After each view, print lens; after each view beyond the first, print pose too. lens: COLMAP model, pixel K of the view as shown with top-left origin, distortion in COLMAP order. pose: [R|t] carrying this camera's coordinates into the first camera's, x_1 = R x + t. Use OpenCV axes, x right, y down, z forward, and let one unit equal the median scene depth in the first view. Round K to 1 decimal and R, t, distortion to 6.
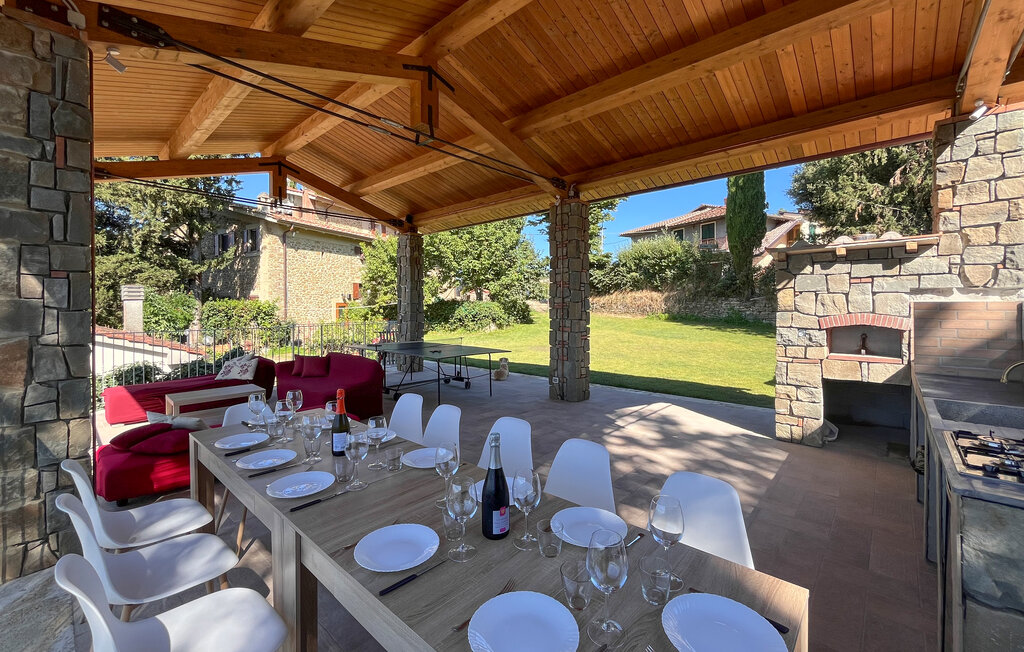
lens RADIAL K [[427.6, 0, 510.1], [0, 427.6, 308.3], [0, 0, 1]] dist [-0.000648, -0.000179]
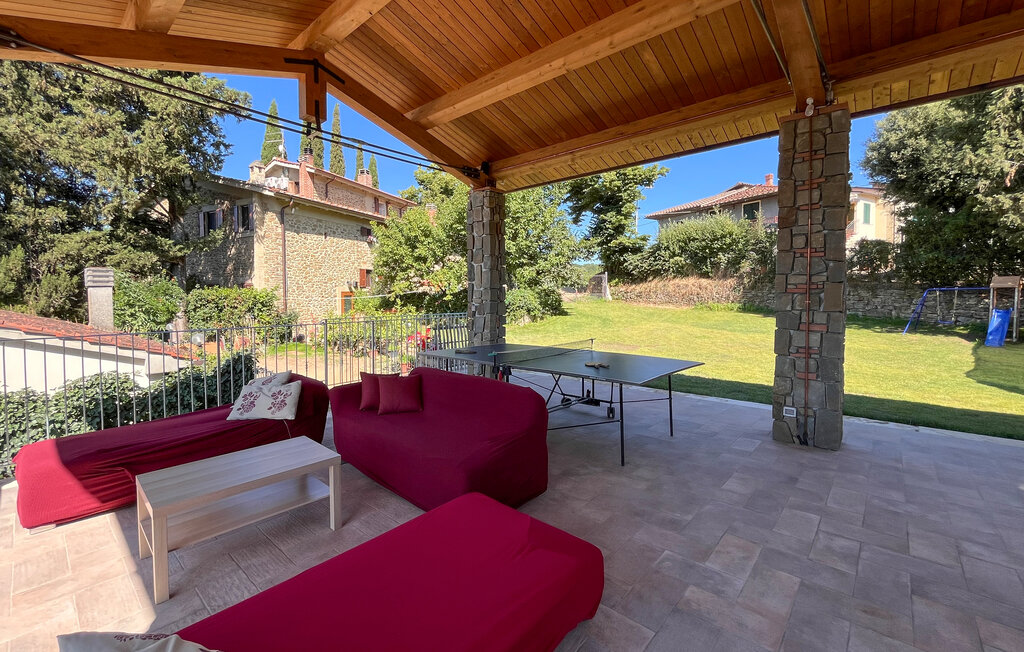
lens RADIAL K [[440.1, 0, 506.5], [0, 440.1, 312.6], [0, 0, 1]] dist [-0.002203, -0.000053]
pose [[0.999957, -0.002262, 0.008952, -0.118083], [0.001978, 0.999497, 0.031657, 0.002928], [-0.009020, -0.031638, 0.999459, 0.151920]]
